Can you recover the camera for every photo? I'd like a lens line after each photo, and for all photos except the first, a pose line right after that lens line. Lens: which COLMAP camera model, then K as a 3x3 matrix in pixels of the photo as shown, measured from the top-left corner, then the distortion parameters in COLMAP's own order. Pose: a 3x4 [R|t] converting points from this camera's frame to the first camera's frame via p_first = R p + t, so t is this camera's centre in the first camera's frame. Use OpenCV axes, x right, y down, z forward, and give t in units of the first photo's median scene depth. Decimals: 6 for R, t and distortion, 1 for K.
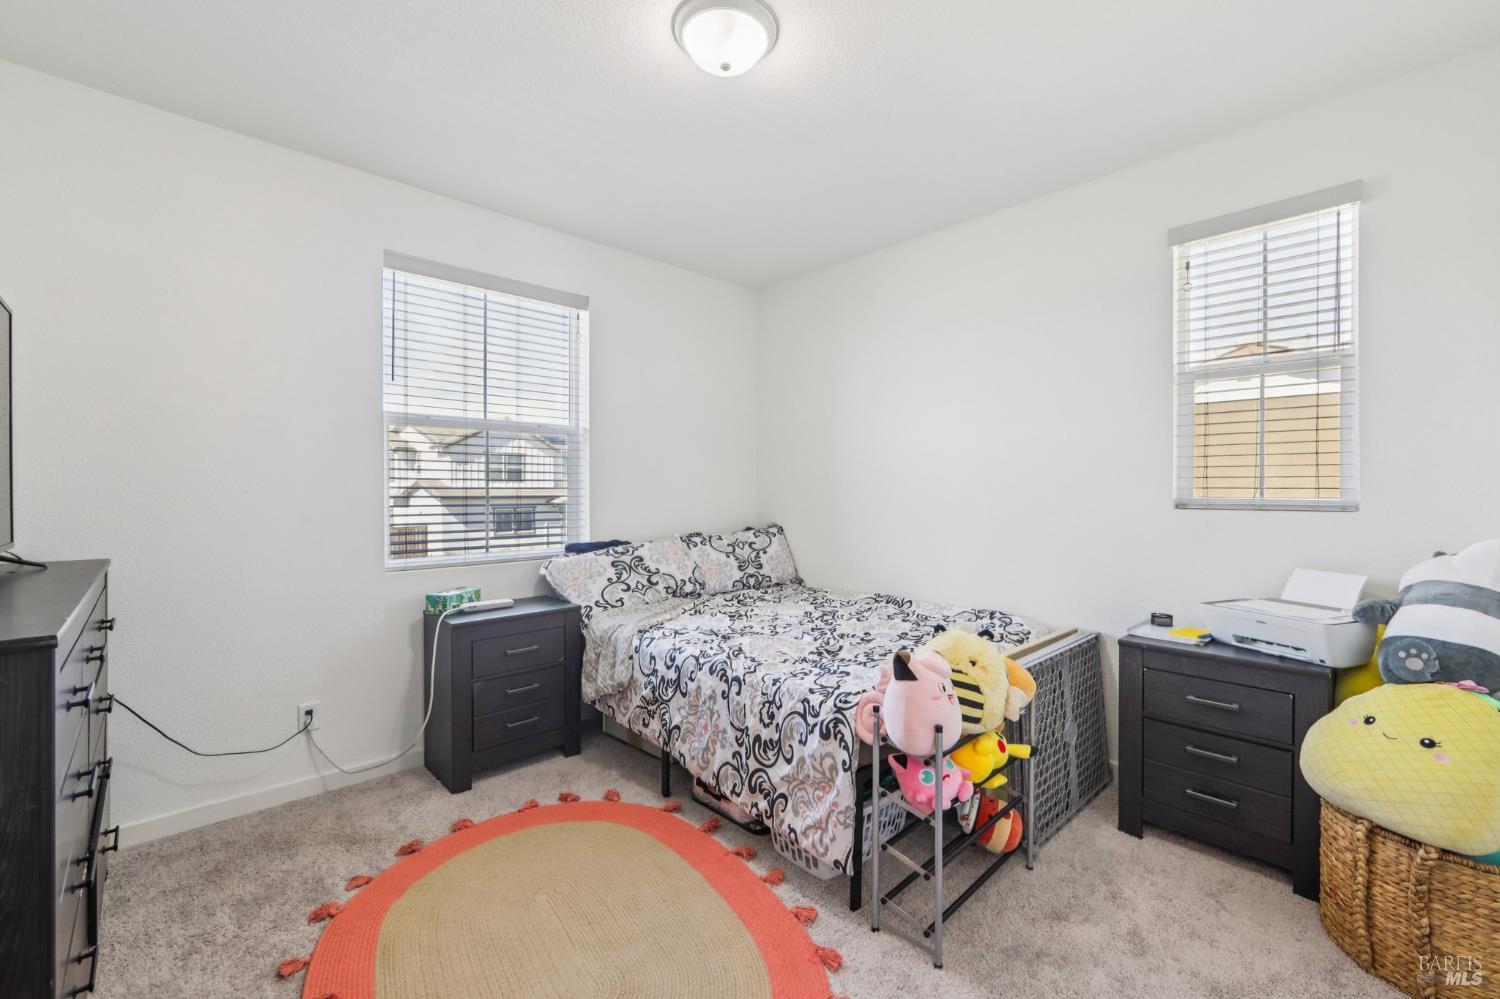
lens RADIAL K [[603.6, 0, 763.2], [0, 603.6, 486.0], [0, 0, 1]] dist [-0.002113, 0.000136]
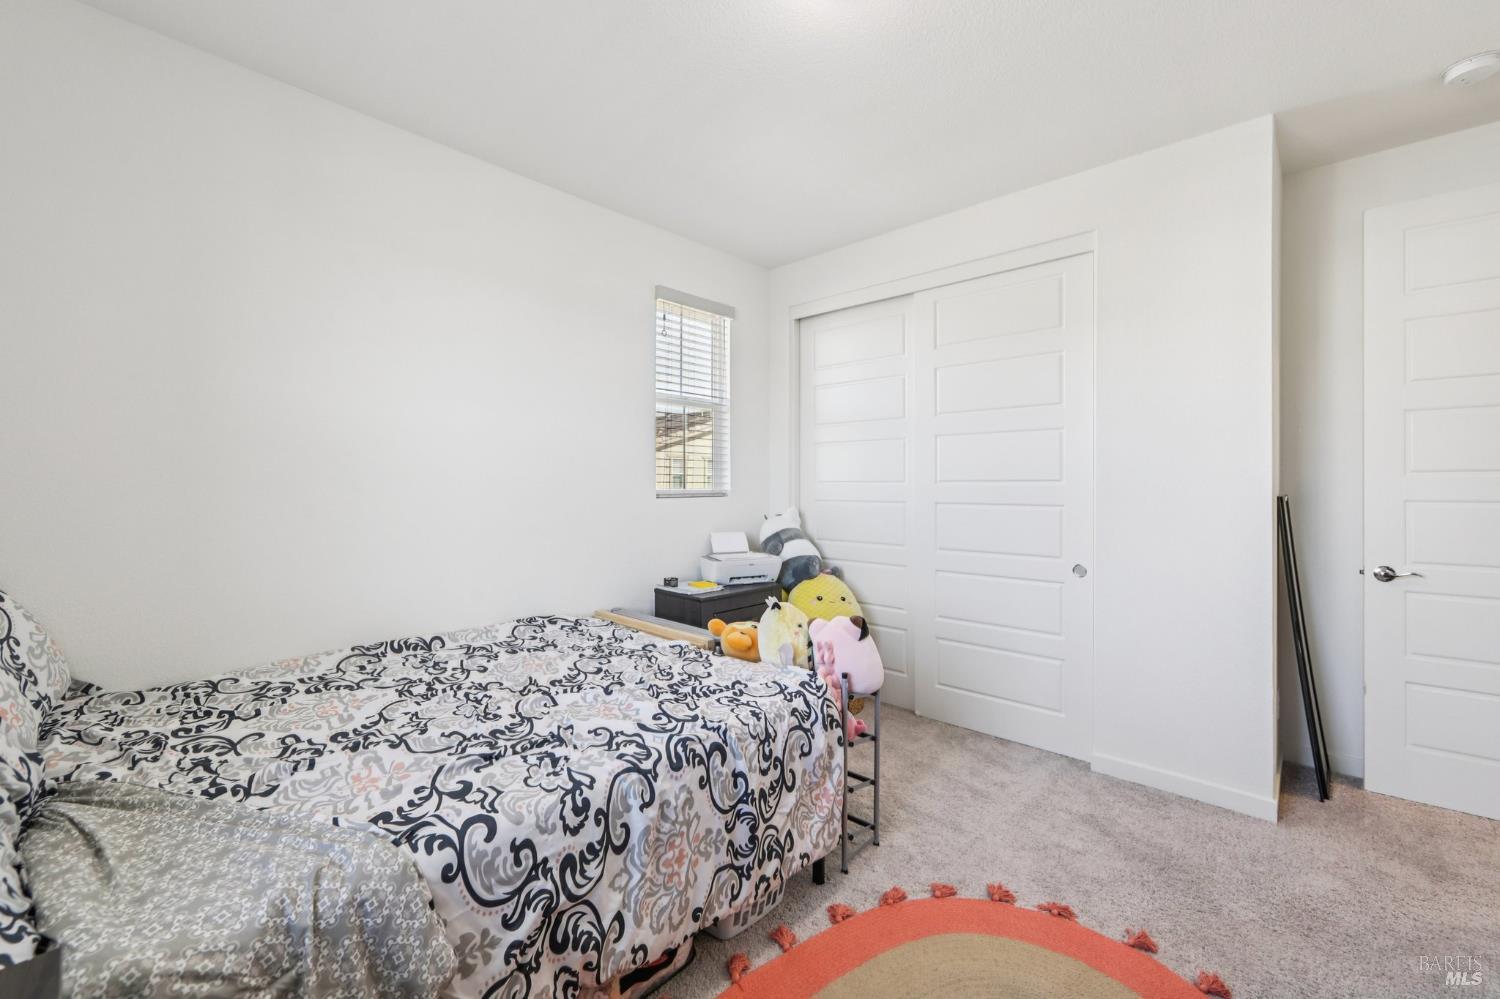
lens RADIAL K [[603.6, 0, 763.2], [0, 603.6, 486.0], [0, 0, 1]] dist [-0.002113, 0.000136]
pose [[-0.047688, 0.000585, 0.998862, -0.753622], [-0.001686, 0.999998, -0.000666, 0.012774], [-0.998861, -0.001716, -0.047687, 0.974611]]
